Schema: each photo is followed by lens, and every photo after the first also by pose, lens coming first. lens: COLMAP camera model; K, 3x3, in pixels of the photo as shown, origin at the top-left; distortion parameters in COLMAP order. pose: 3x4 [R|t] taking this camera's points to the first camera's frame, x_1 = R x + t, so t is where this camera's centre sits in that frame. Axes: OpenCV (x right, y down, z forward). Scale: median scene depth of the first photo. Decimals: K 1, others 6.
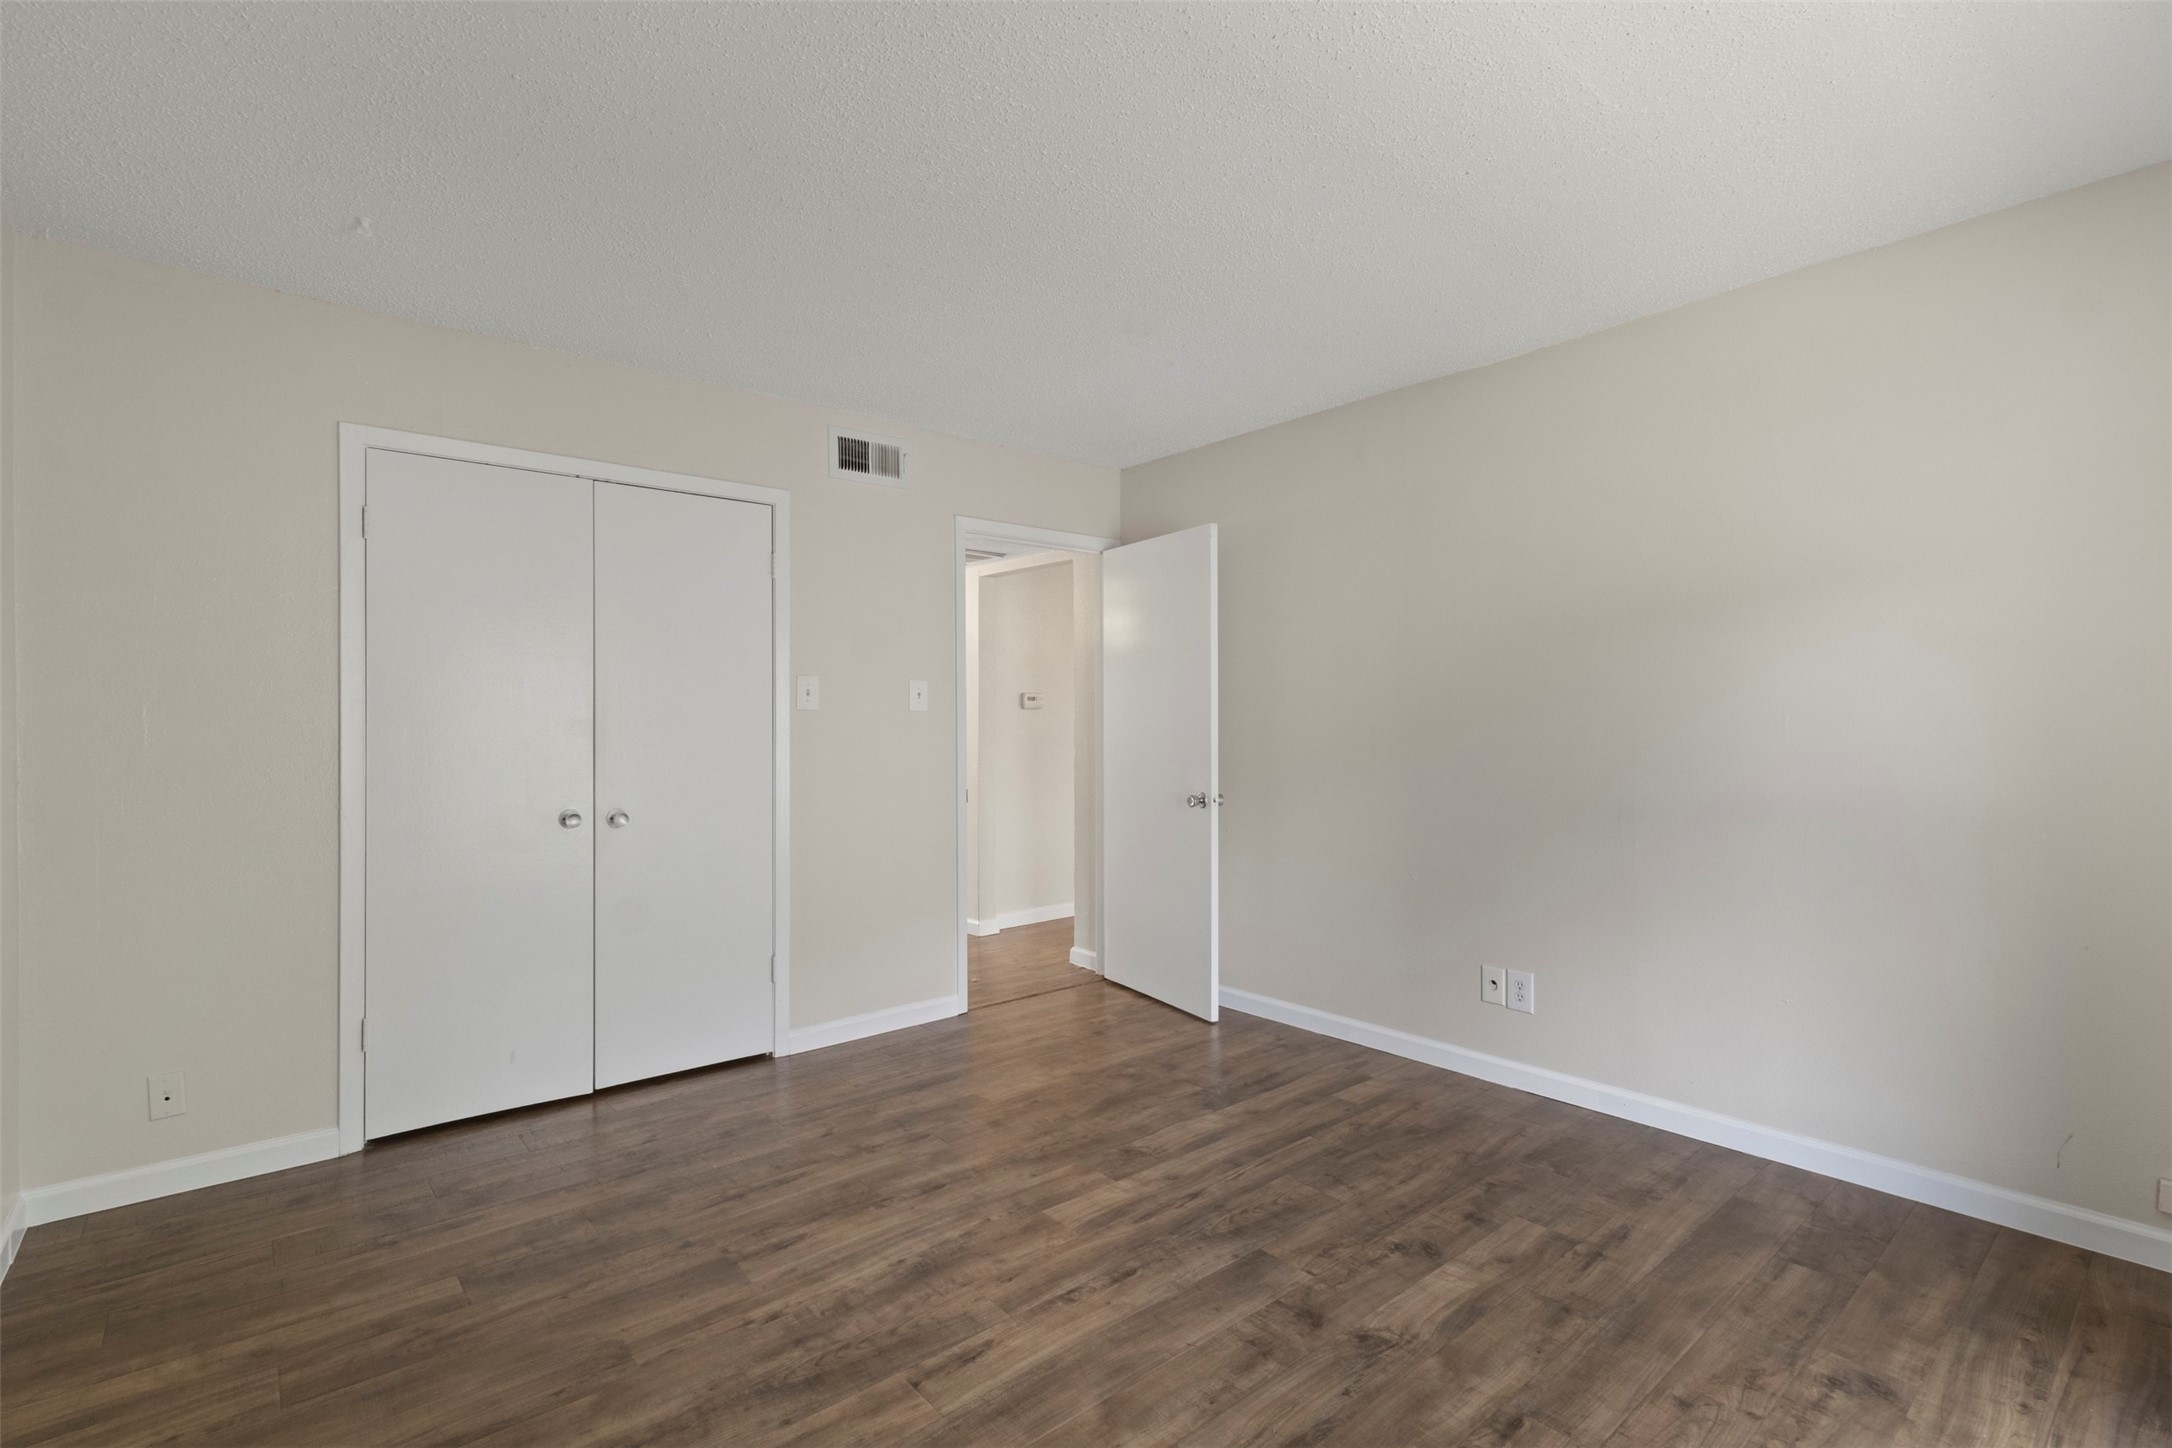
lens RADIAL K [[988.6, 0, 1080.9], [0, 988.6, 715.5], [0, 0, 1]] dist [-0.002162, -0.000600]
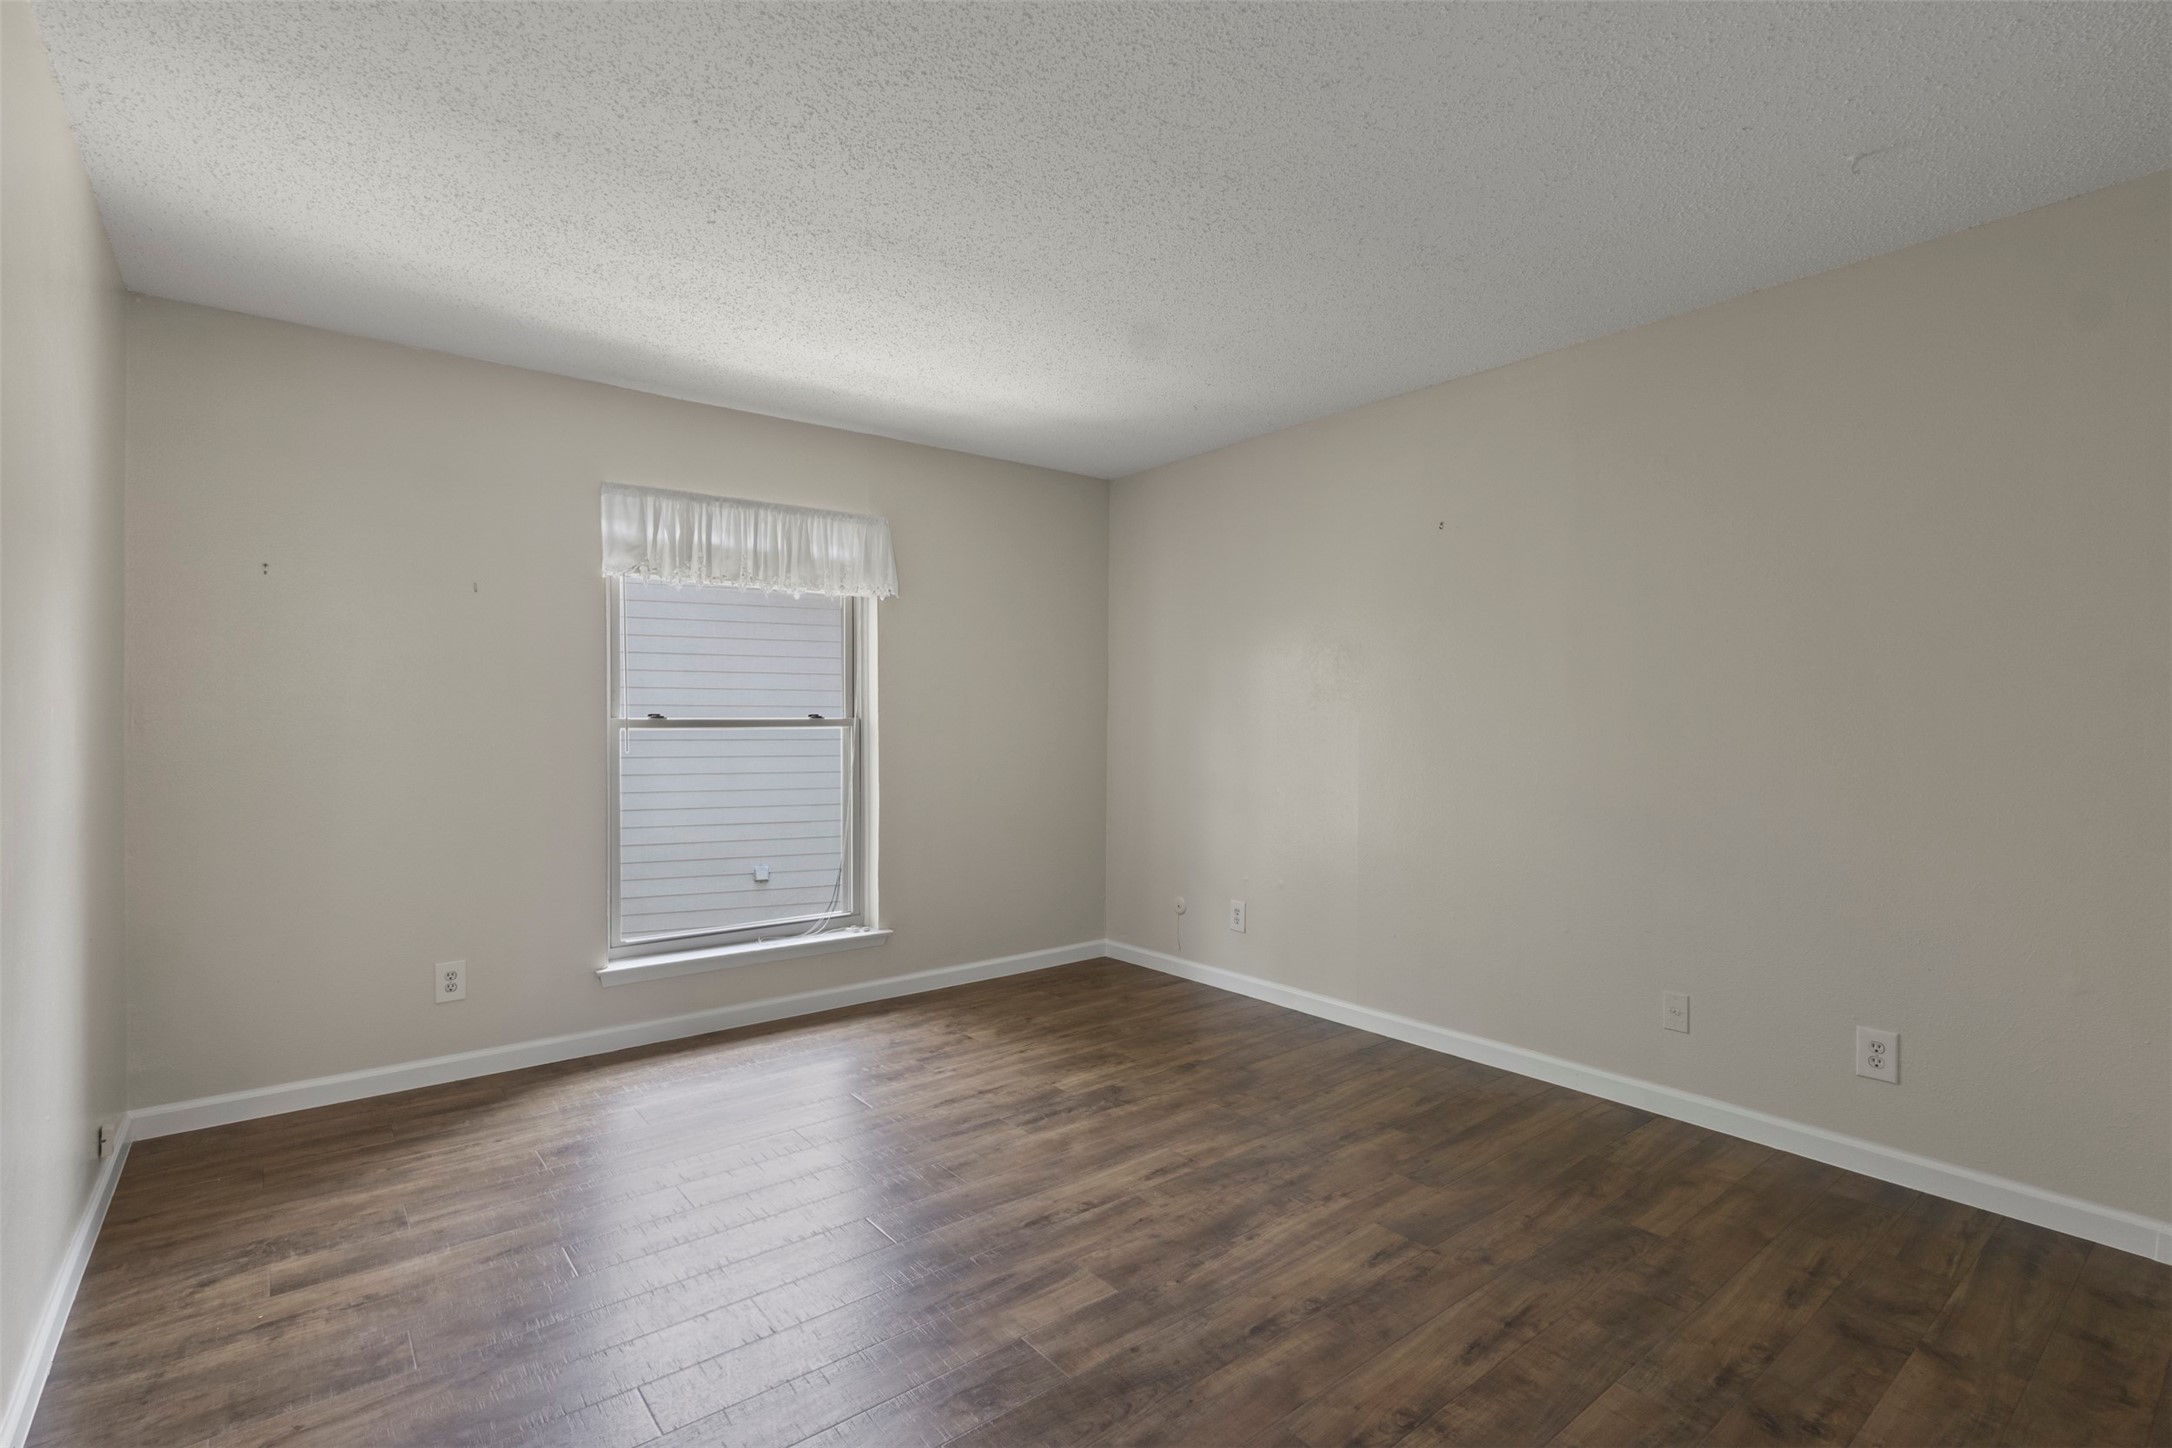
lens RADIAL K [[1008.5, 0, 1082.9], [0, 1008.5, 724.8], [0, 0, 1]] dist [0.000158, 0.002116]
pose [[-0.999608, 0.001729, 0.027935, -0.035345], [0.001541, 0.999976, -0.006750, 0.021829], [-0.027946, -0.006704, -0.999587, 1.910186]]
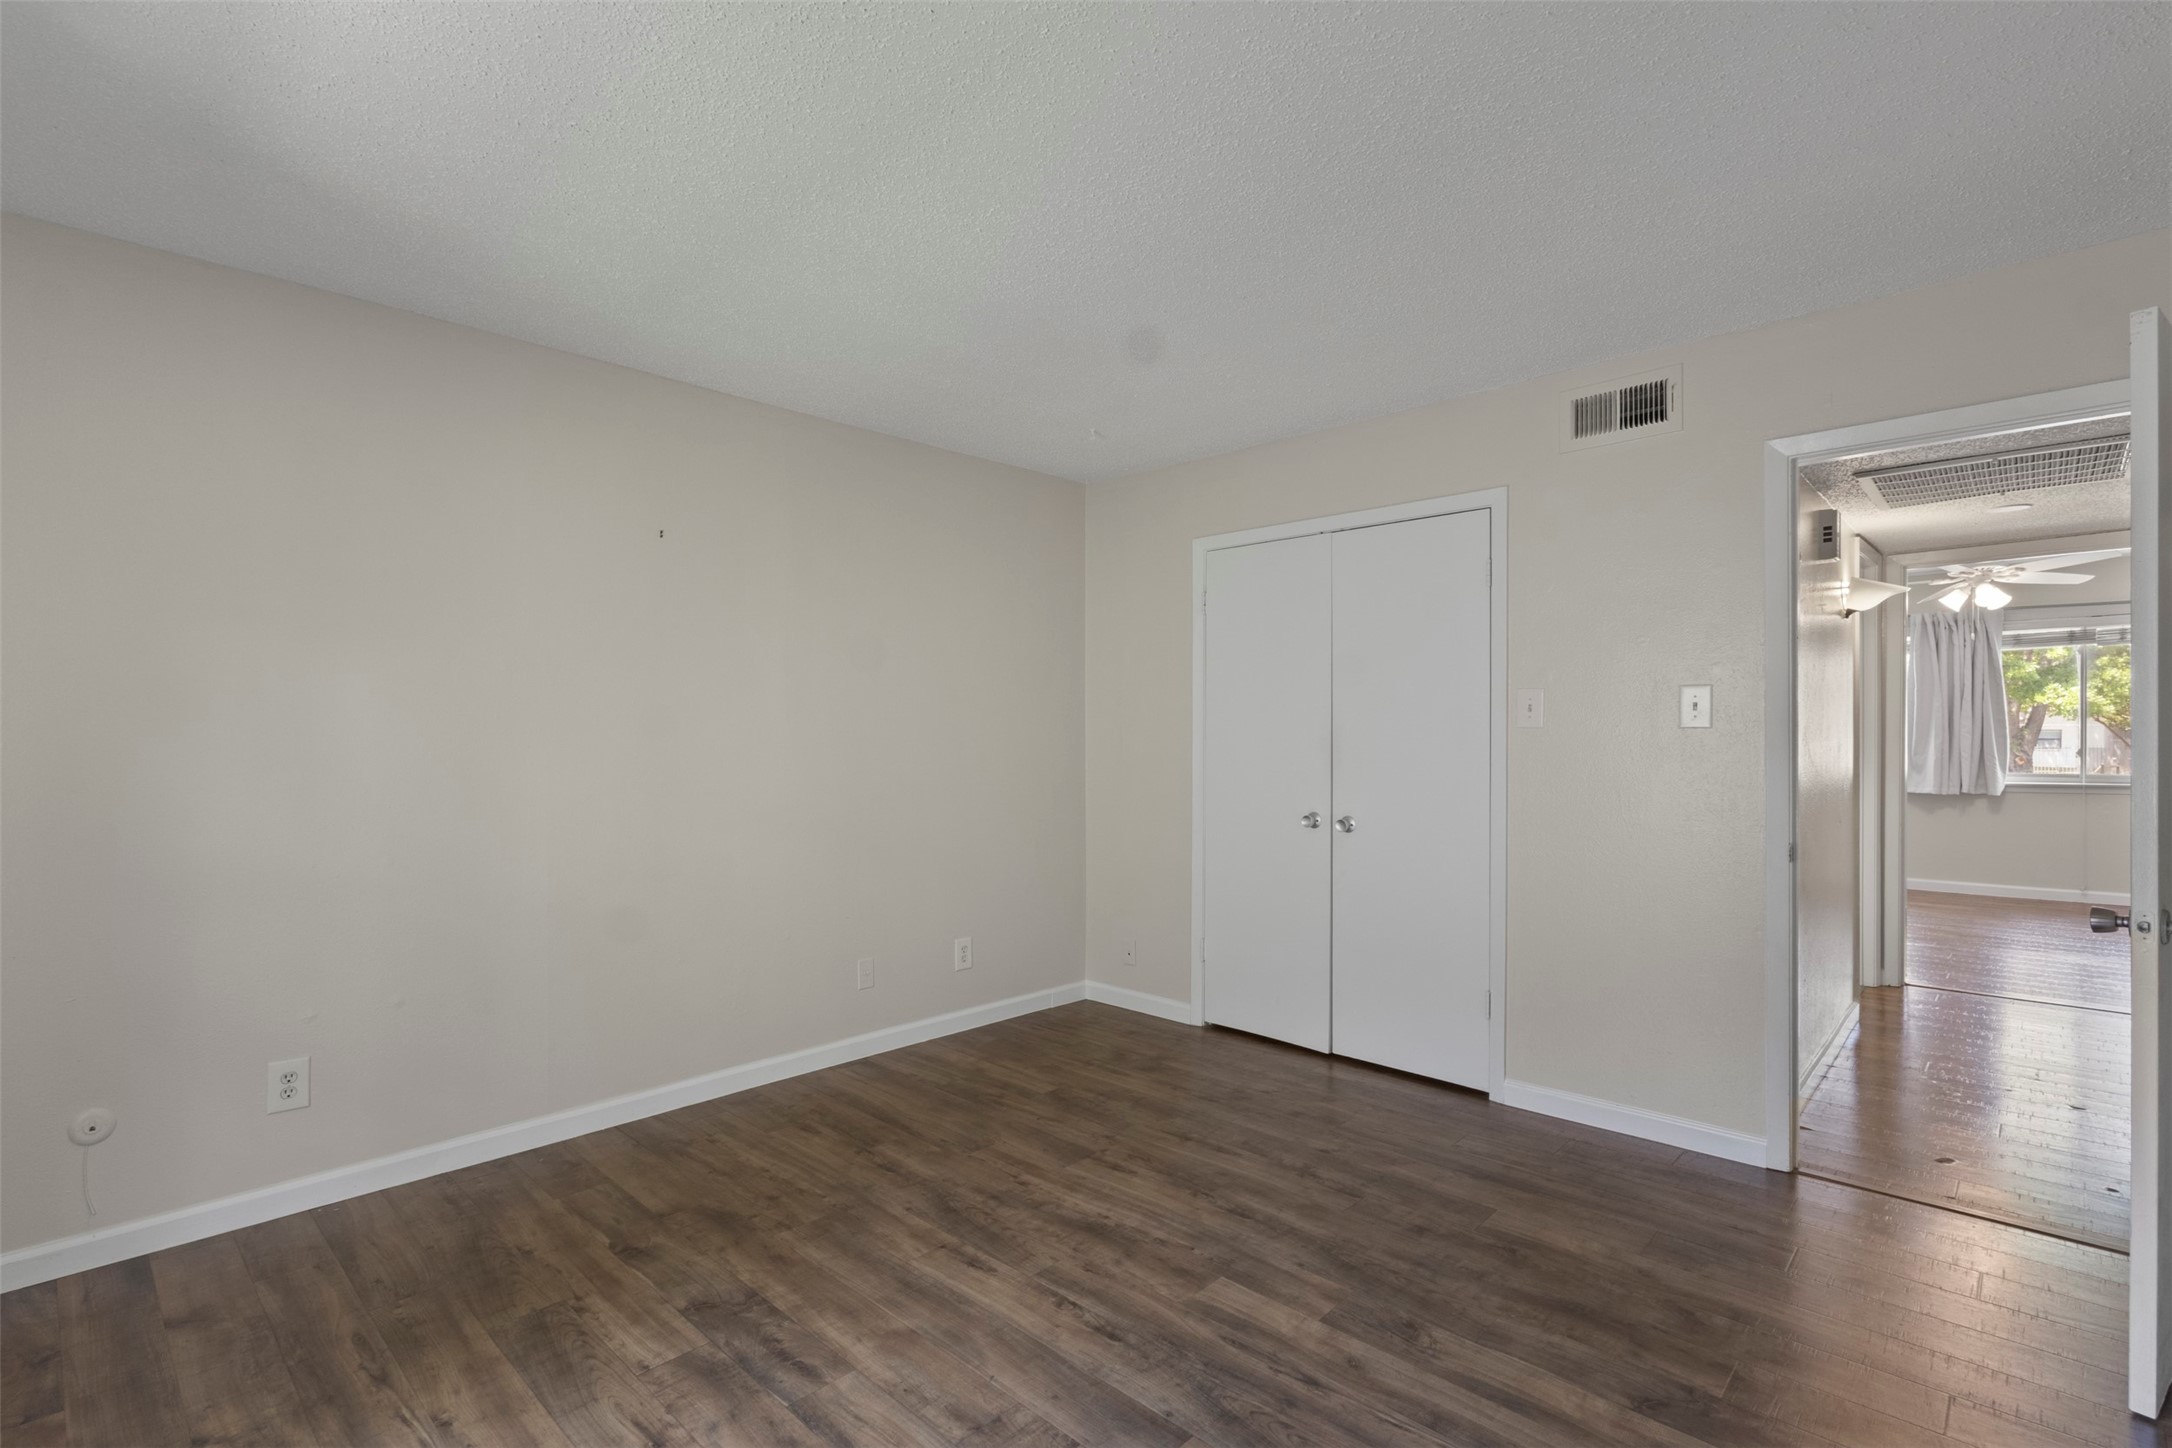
lens RADIAL K [[1008.5, 0, 1082.9], [0, 1008.5, 724.8], [0, 0, 1]] dist [0.000158, 0.002116]
pose [[0.105872, -0.003122, -0.994375, 0.909350], [0.010857, 0.999939, -0.001984, -0.015818], [0.994320, -0.010586, 0.105900, 0.792351]]
